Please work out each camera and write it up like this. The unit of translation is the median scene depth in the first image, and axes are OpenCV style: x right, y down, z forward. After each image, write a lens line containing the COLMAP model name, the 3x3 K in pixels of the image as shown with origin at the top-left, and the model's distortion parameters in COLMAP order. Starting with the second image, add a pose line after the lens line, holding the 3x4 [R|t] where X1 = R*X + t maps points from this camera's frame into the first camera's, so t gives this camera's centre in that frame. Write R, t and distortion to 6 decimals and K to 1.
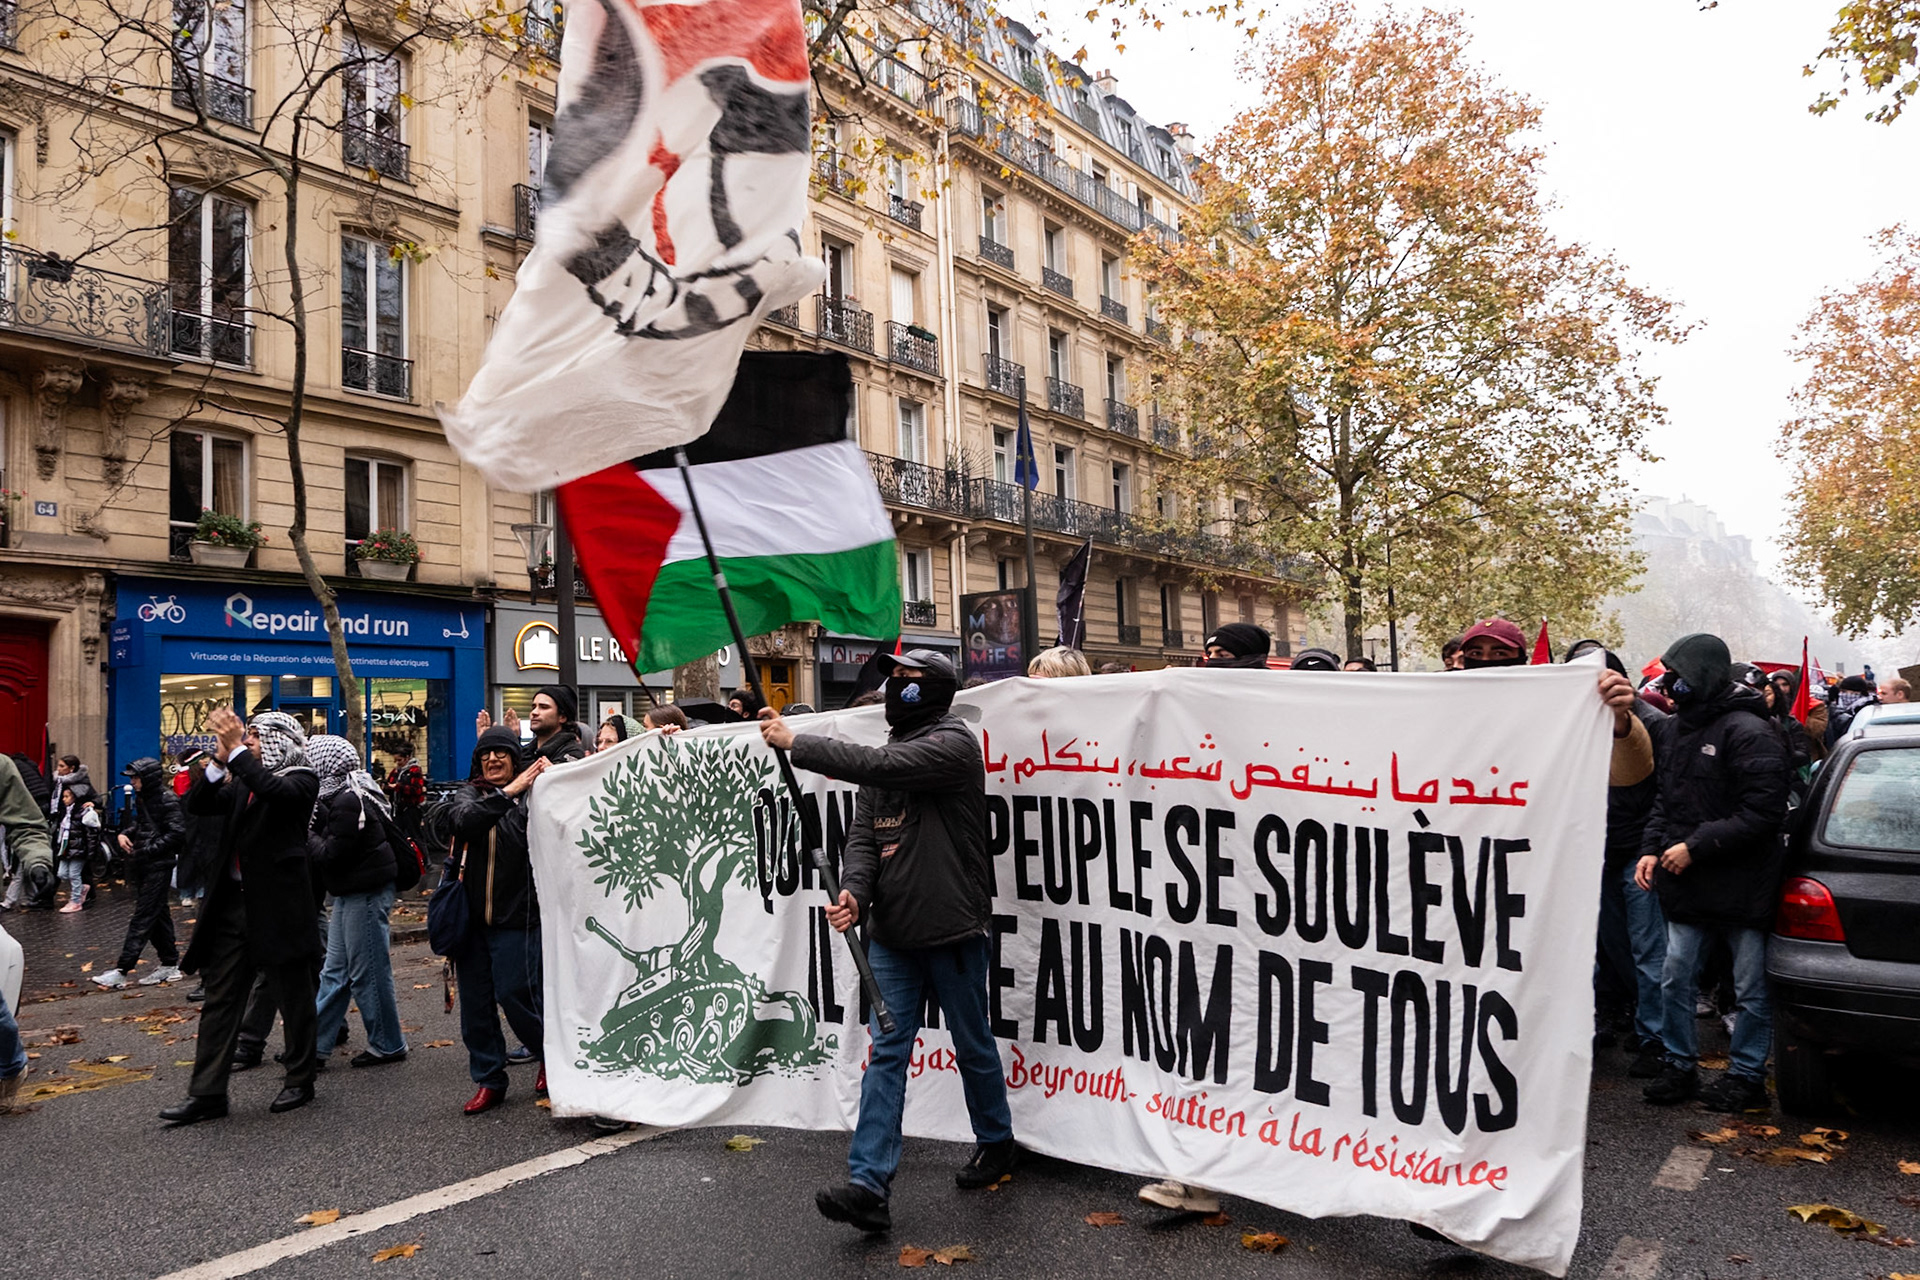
lens RADIAL K [[1308.6, 0, 922.4], [0, 1308.6, 606.5], [0, 0, 1]] dist [-0.036375, -0.000399]
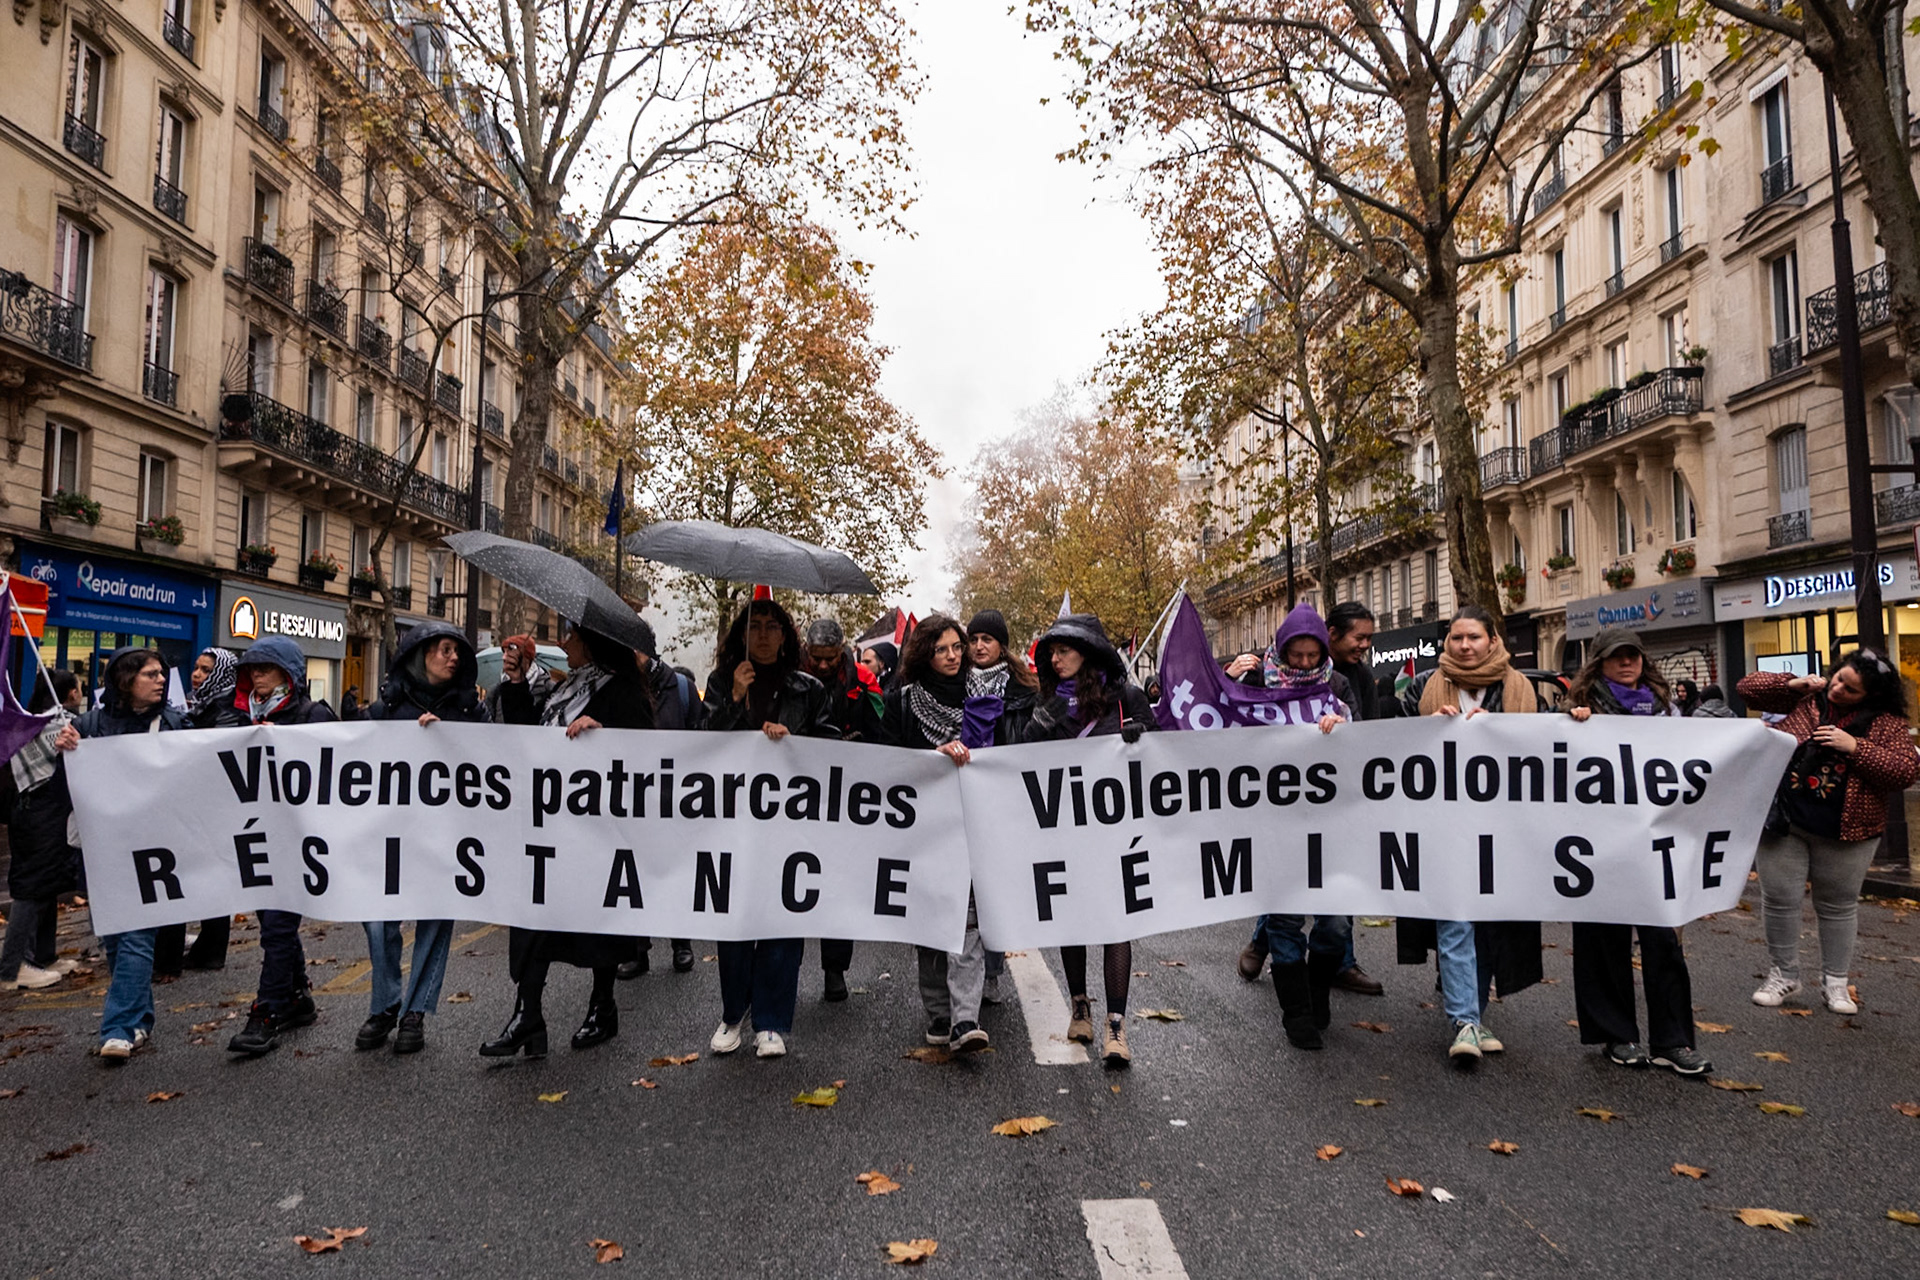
lens RADIAL K [[1308.6, 0, 922.4], [0, 1308.6, 606.5], [0, 0, 1]] dist [-0.036375, -0.000399]
pose [[0.787633, 0.083319, 0.610486, -0.545662], [-0.084214, 0.996074, -0.027293, -0.000701], [-0.610363, -0.029915, 0.791557, -0.365589]]
